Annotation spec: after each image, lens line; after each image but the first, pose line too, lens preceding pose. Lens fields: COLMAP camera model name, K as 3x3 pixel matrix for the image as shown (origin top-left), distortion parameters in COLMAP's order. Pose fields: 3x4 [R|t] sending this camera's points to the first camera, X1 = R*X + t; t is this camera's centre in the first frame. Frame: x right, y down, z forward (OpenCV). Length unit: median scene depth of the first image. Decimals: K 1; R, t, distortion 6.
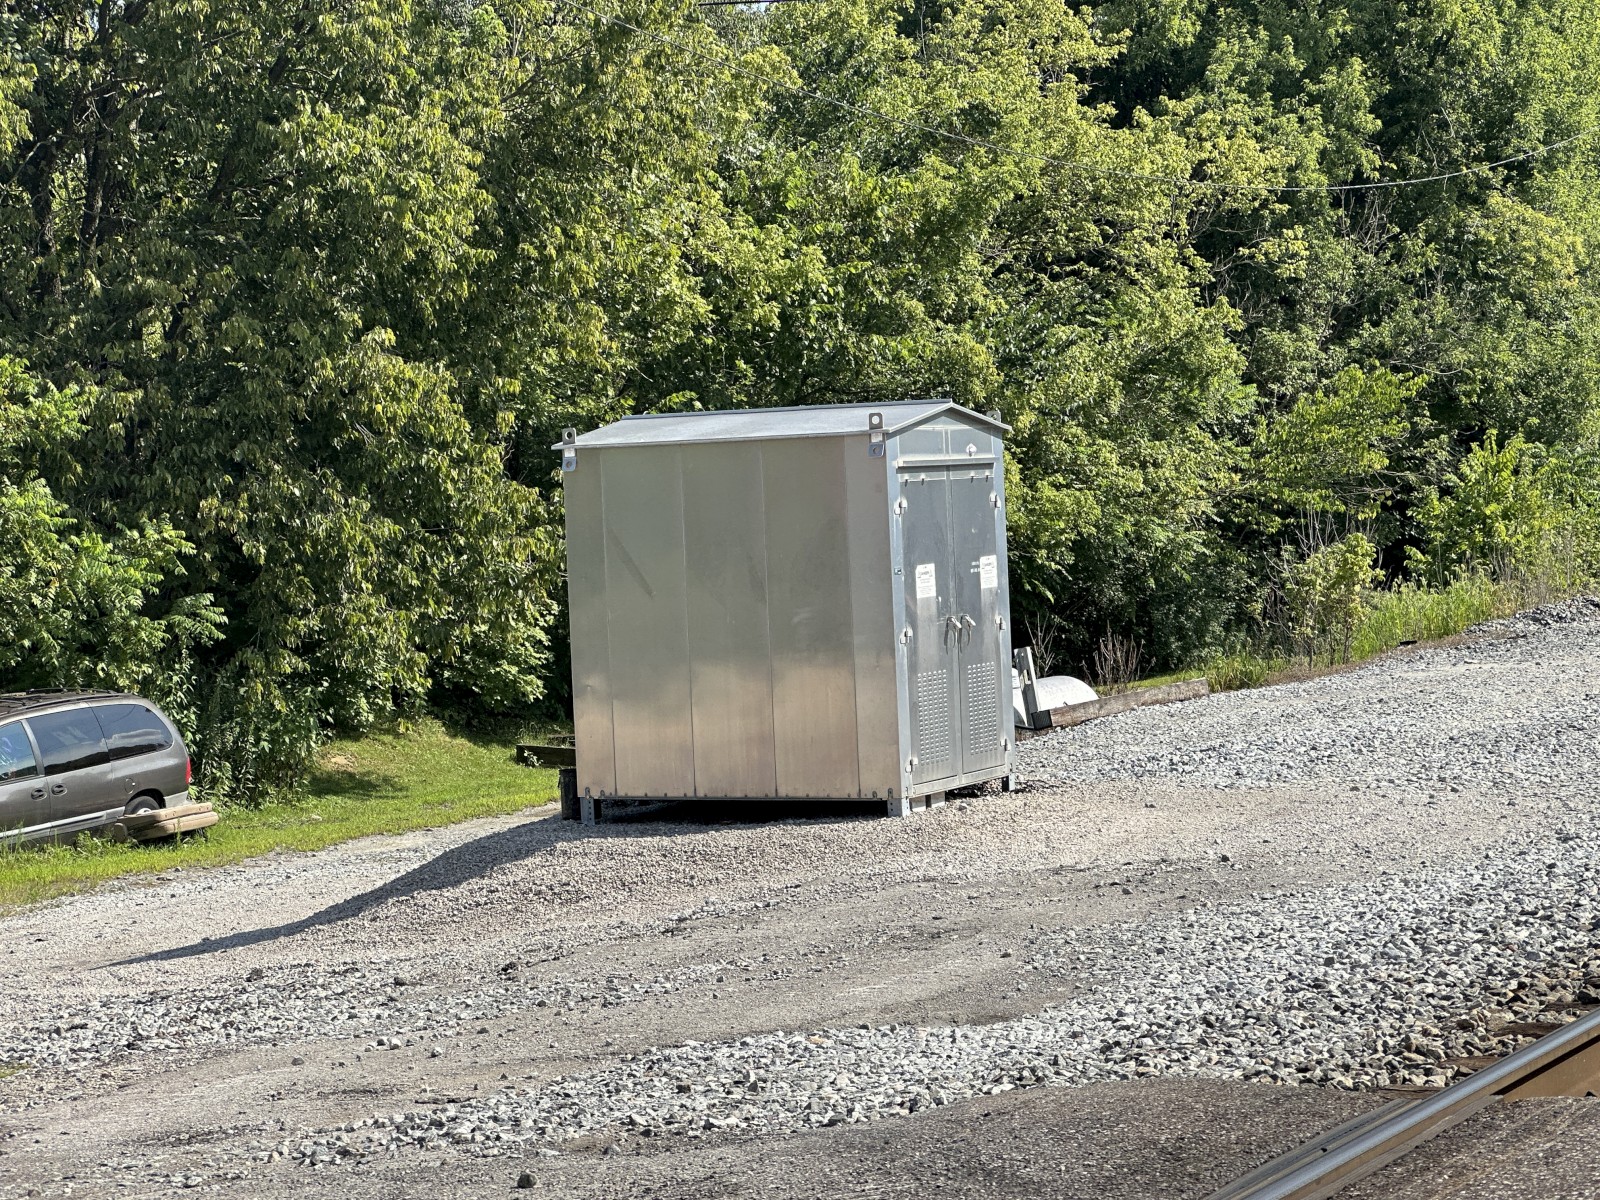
lens RADIAL K [[3569.1, 0, 800.0], [0, 3569.1, 600.0], [0, 0, 1]] dist [0.024618, 0.158124]
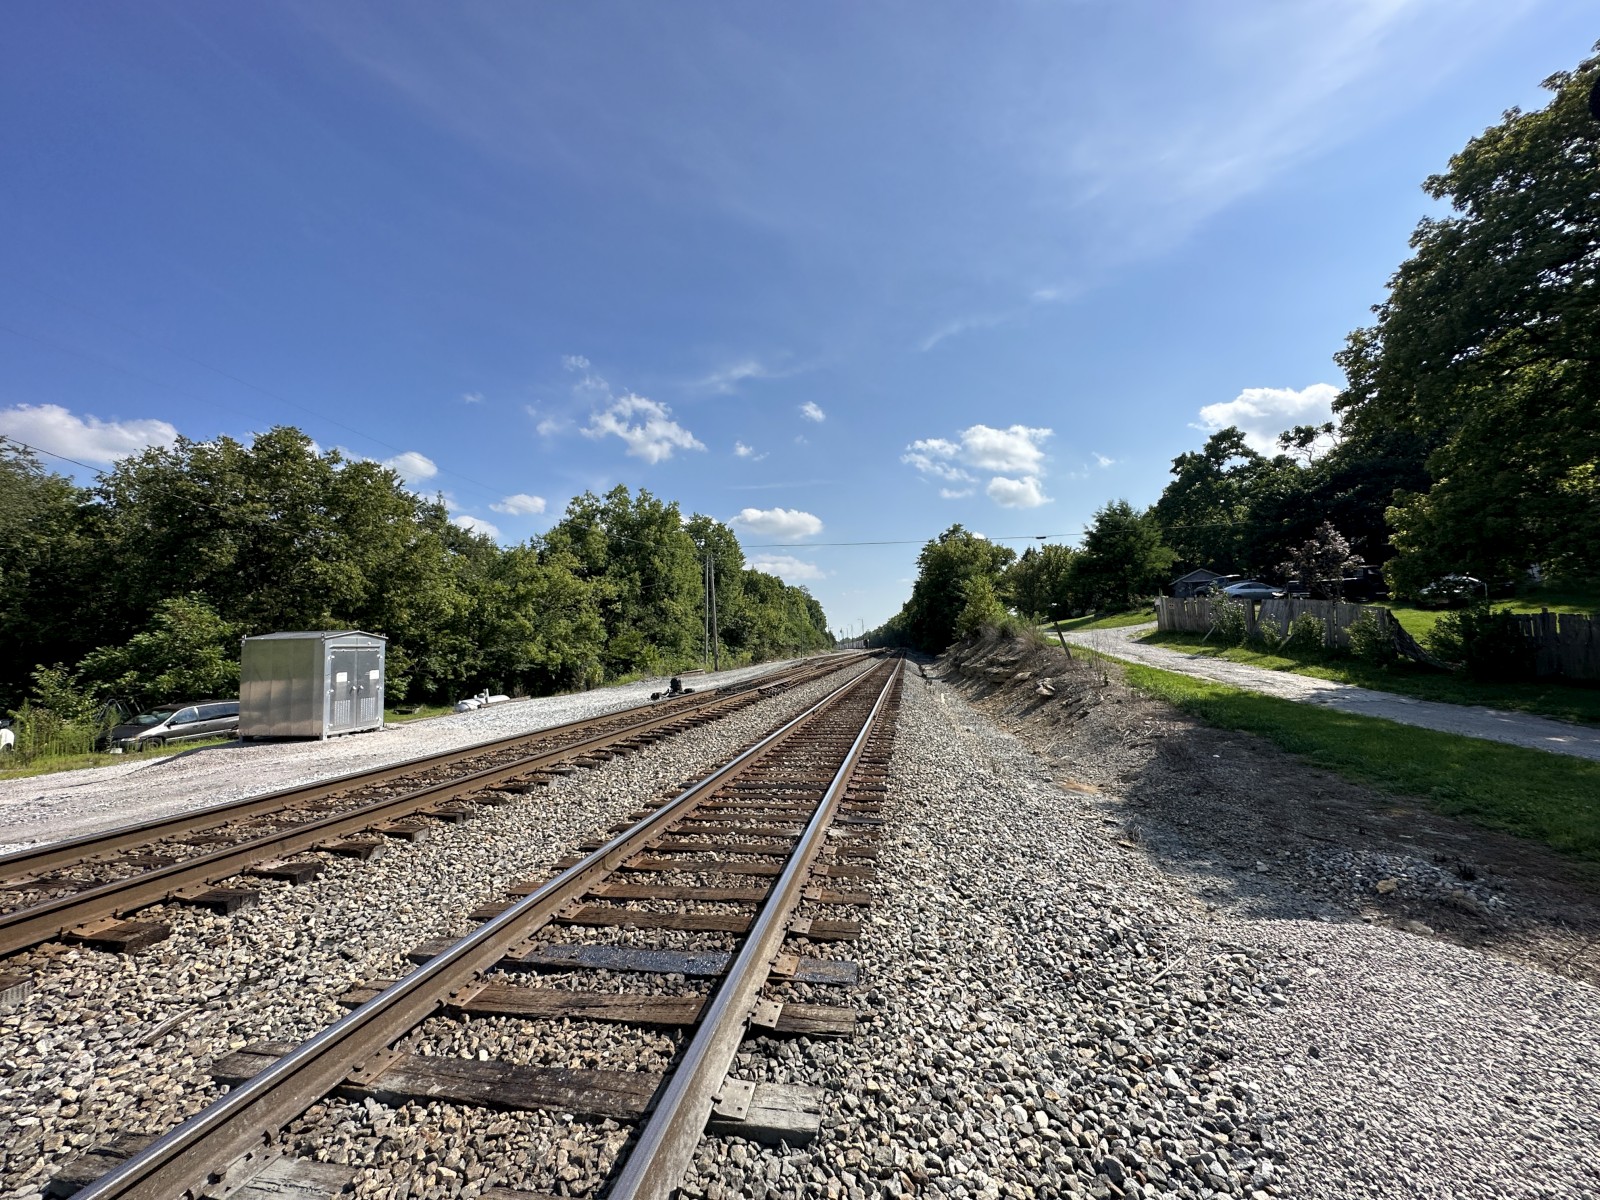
lens RADIAL K [[640.8, 0, 800.0], [0, 640.8, 600.0], [0, 0, 1]] dist [-0.000741, 0.000201]
pose [[0.944471, 0.048275, 0.325029, 0.090416], [-0.010448, 0.993061, -0.117136, -0.004035], [-0.328428, 0.107235, 0.938422, 0.060435]]
